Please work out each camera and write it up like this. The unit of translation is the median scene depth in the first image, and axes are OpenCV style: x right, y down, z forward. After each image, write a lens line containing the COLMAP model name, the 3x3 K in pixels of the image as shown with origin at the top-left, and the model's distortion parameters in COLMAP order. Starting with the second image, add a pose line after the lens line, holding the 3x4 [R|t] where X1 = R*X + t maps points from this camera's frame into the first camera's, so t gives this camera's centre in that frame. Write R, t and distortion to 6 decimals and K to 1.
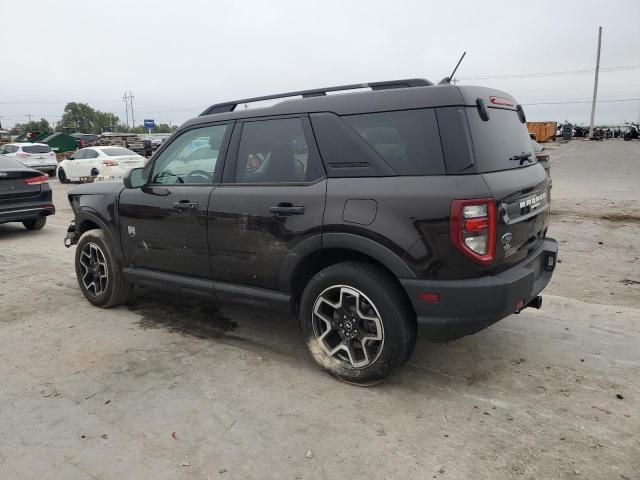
lens RADIAL K [[506.3, 0, 321.0], [0, 506.3, 238.1], [0, 0, 1]] dist [0.004251, 0.005878]
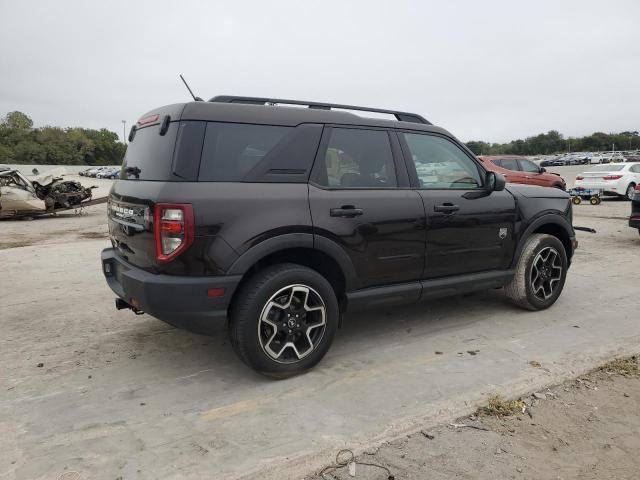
lens RADIAL K [[506.3, 0, 313.9], [0, 506.3, 246.7], [0, 0, 1]] dist [0.004251, 0.005878]
pose [[0.406610, -0.103155, 0.907760, -0.908884], [0.127462, 0.990293, 0.055441, -0.041219], [-0.904667, 0.093162, 0.415811, 0.508684]]
